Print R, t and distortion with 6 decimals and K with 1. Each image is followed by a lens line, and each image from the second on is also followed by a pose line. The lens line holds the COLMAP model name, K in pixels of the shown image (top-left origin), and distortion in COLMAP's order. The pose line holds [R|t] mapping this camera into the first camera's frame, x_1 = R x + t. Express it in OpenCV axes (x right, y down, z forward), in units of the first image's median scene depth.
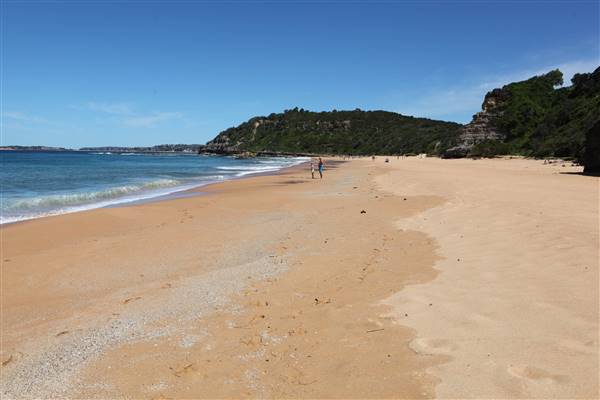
lens RADIAL K [[488.9, 0, 309.3], [0, 488.9, 195.4], [0, 0, 1]] dist [-0.088285, 0.111132]
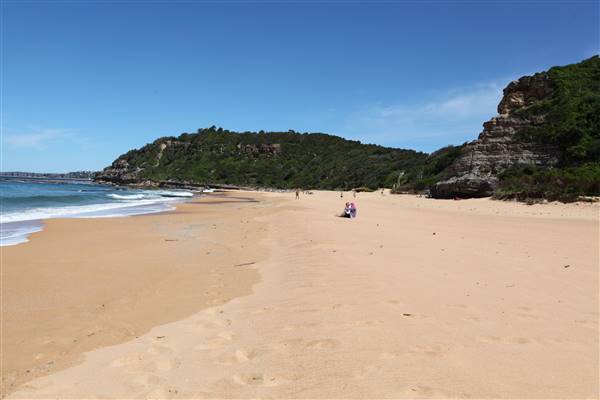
lens RADIAL K [[518.8, 0, 300.0], [0, 518.8, 200.0], [0, 0, 1]] dist [-0.120538, 0.149972]
pose [[0.993678, 0.022740, 0.109940, 0.025552], [-0.016181, 0.998056, -0.060191, -0.014954], [-0.111095, 0.058032, 0.992114, 0.181305]]
